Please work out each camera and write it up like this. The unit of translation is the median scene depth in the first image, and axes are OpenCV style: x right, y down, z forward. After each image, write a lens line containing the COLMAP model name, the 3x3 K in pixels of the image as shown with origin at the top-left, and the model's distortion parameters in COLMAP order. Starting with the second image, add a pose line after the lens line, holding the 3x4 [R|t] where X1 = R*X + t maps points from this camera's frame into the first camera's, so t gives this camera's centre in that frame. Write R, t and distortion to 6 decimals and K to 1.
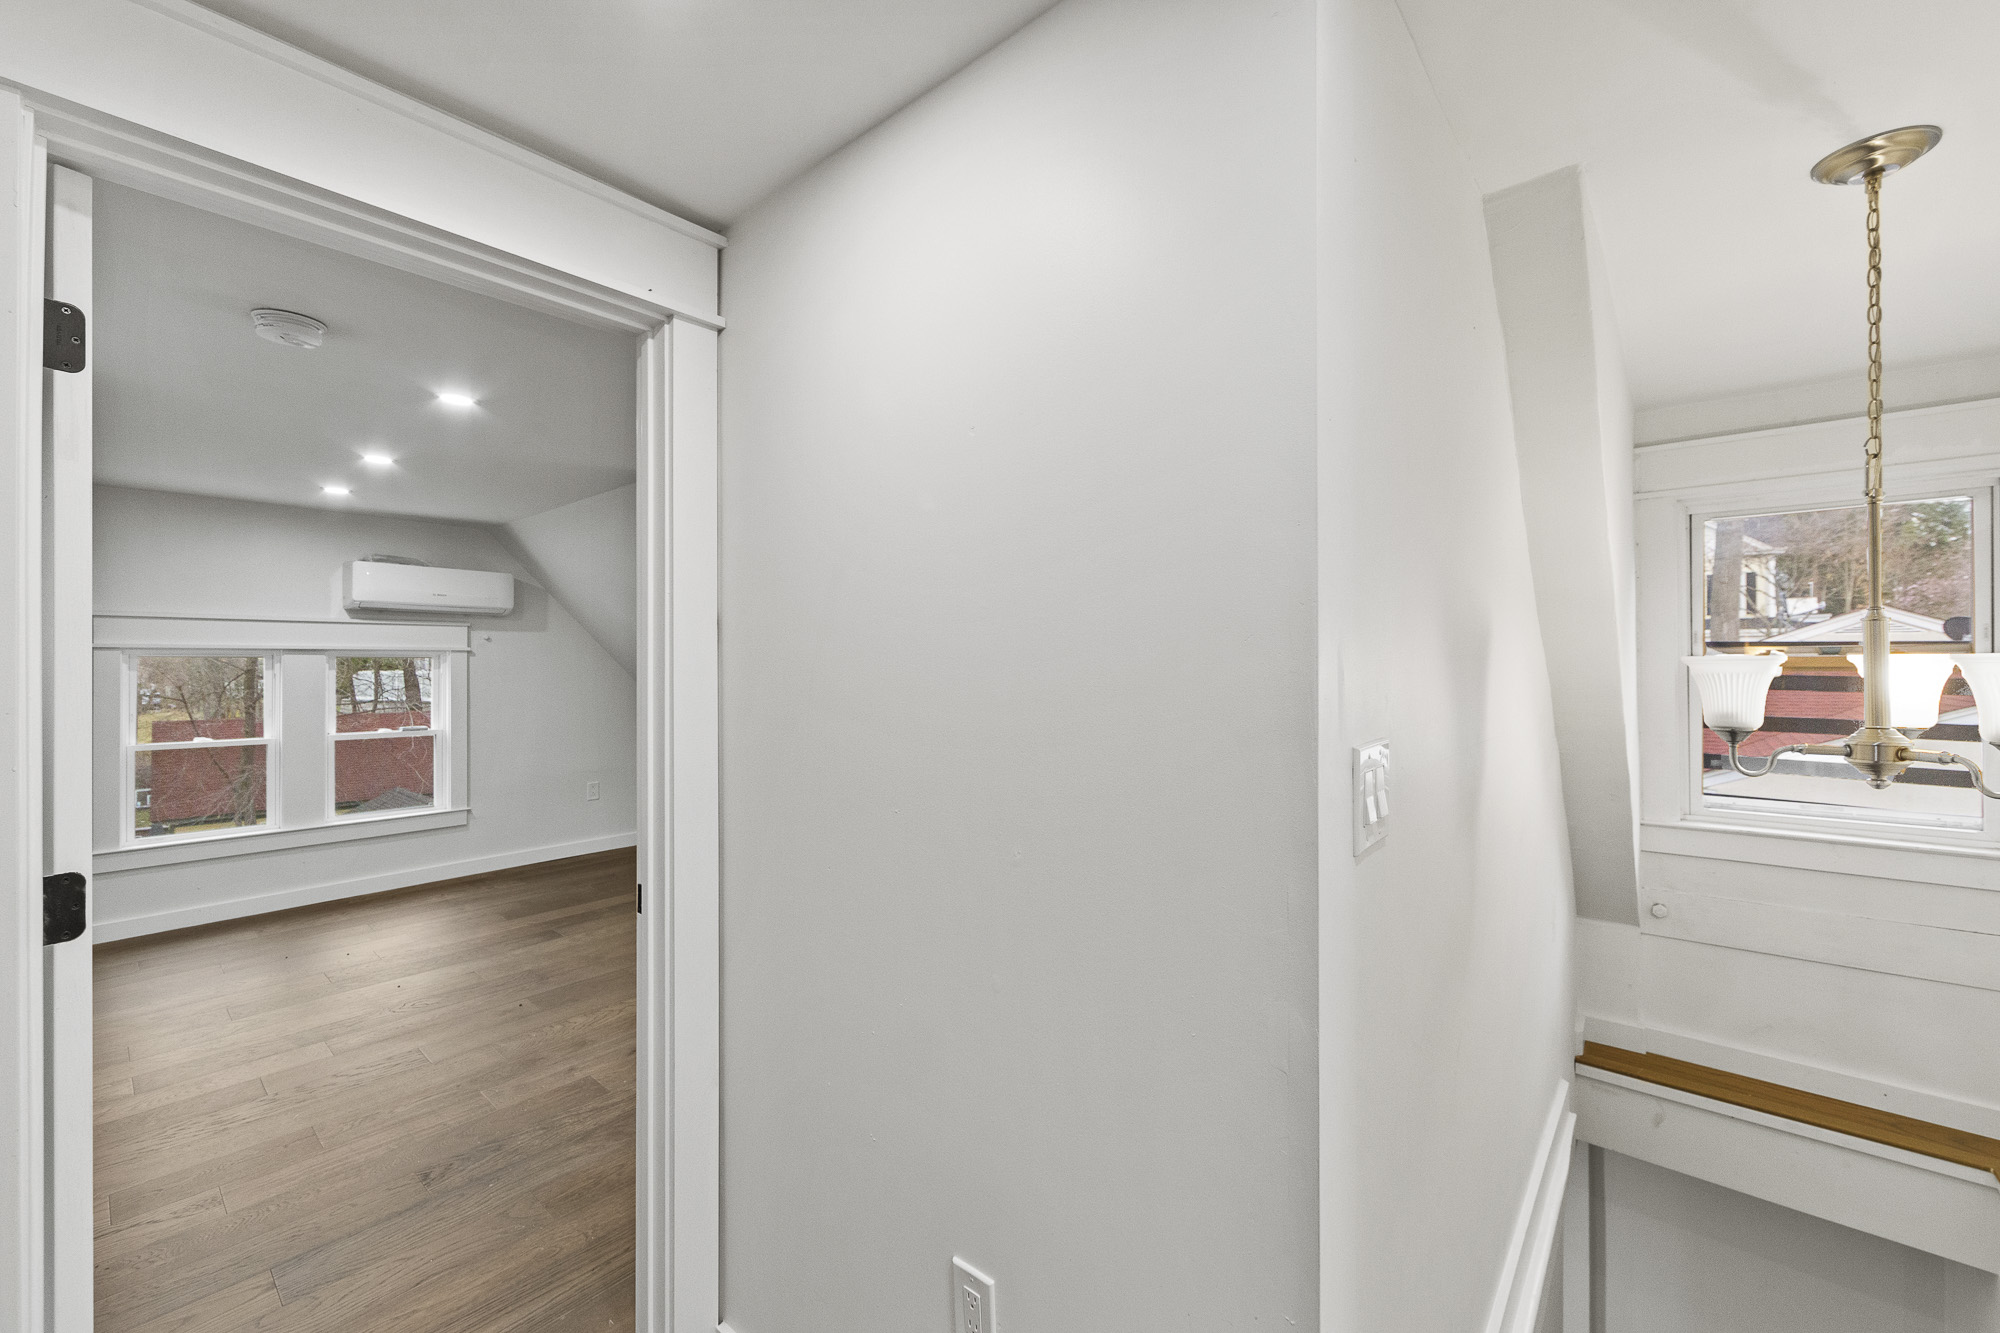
lens RADIAL K [[803.3, 0, 1002.8], [0, 803.3, 664.4], [0, 0, 1]] dist [-0.008384, 0.000518]
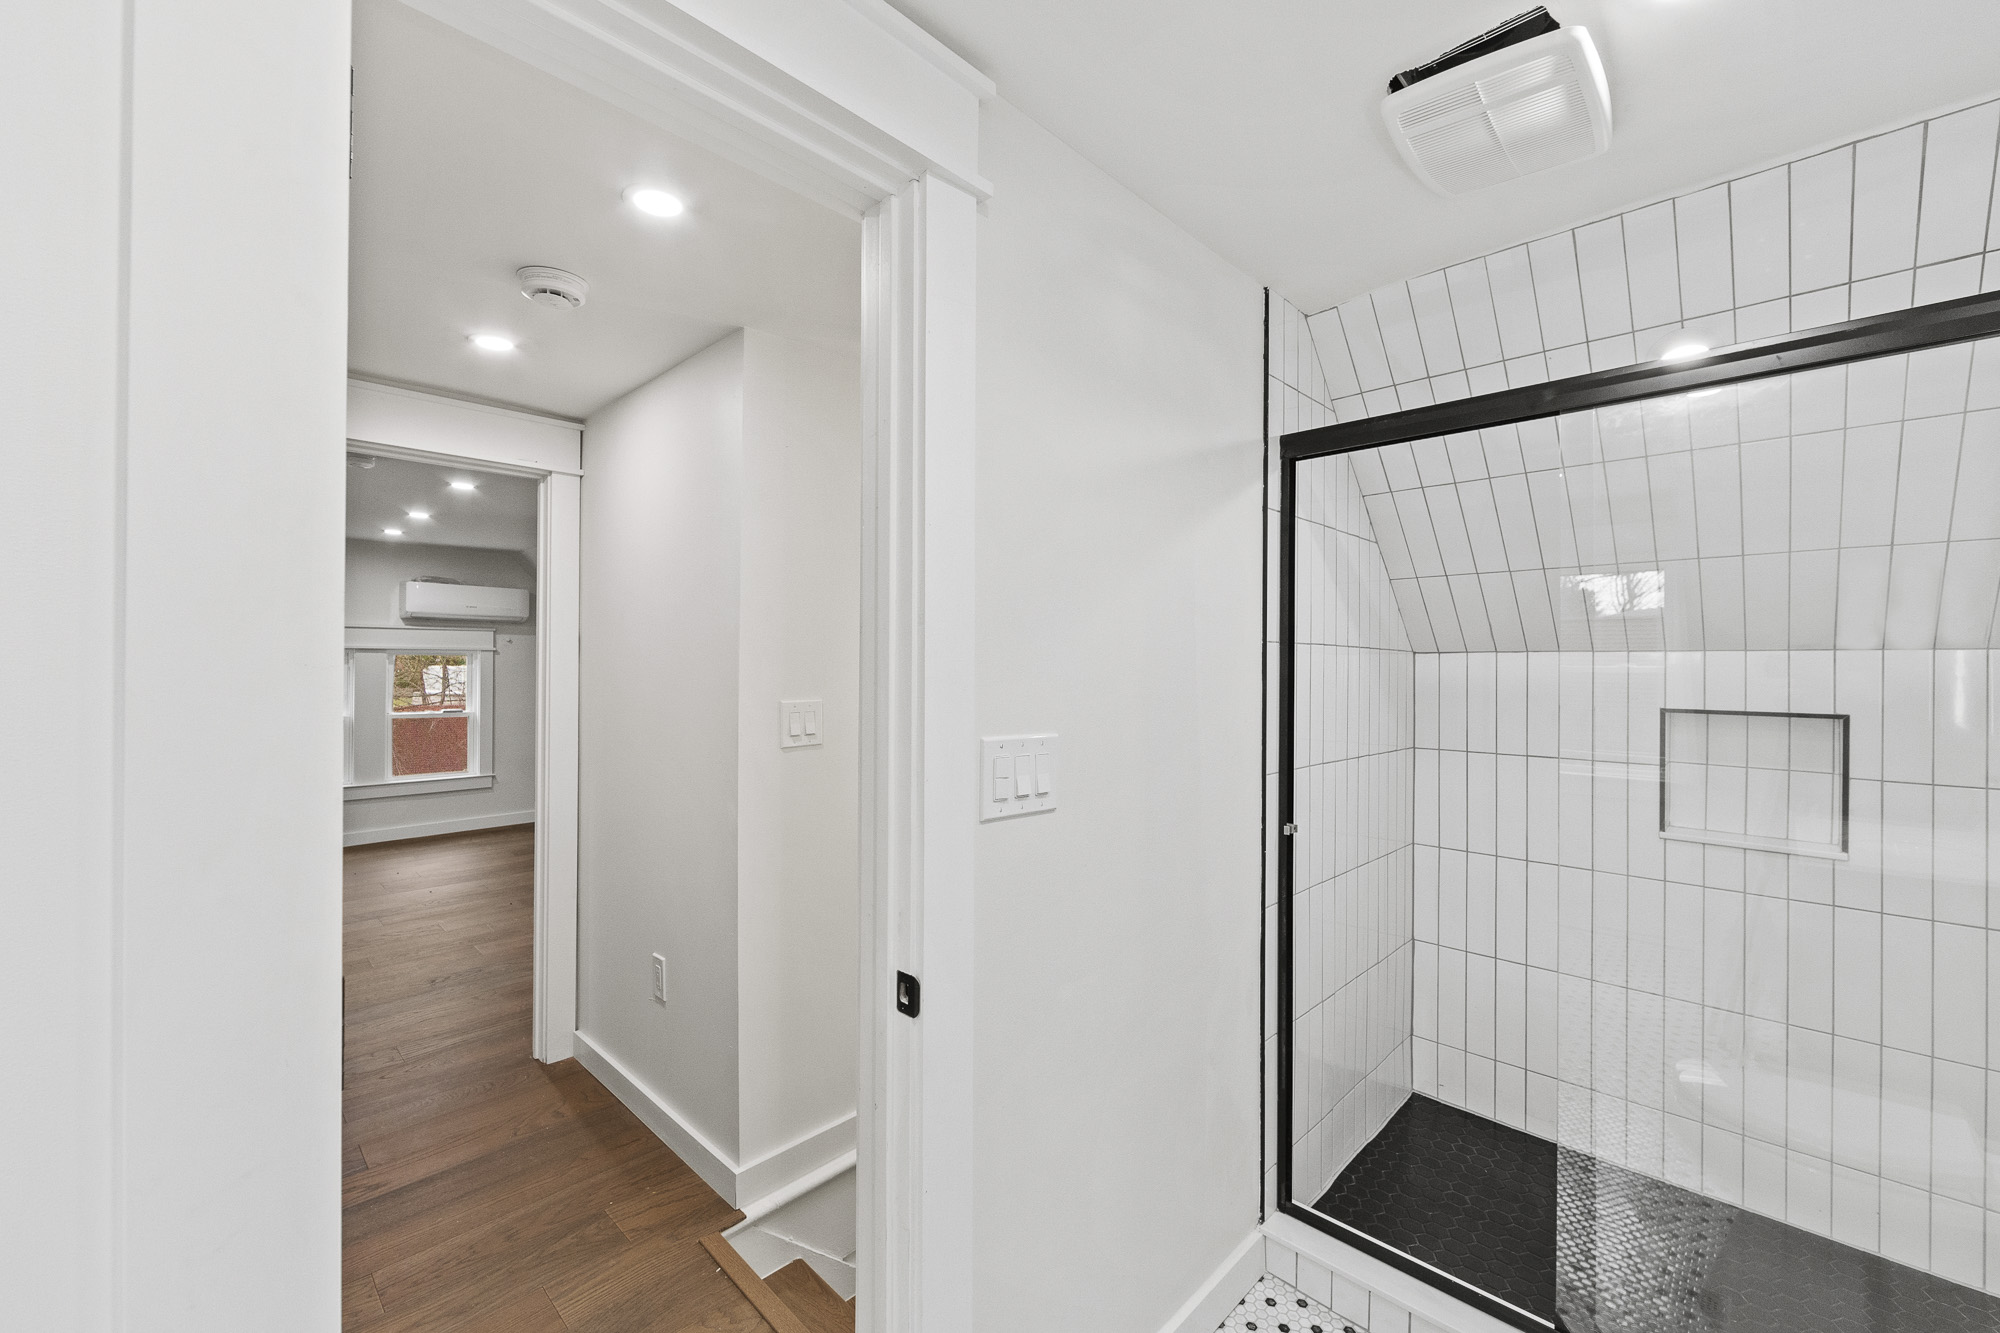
lens RADIAL K [[803.3, 0, 997.5], [0, 803.3, 663.6], [0, 0, 1]] dist [-0.008384, 0.000518]
pose [[0.998101, 0.007887, -0.061094, 0.228833], [-0.007933, 0.999968, -0.000503, -0.001657], [0.061088, 0.000986, 0.998132, -0.243278]]
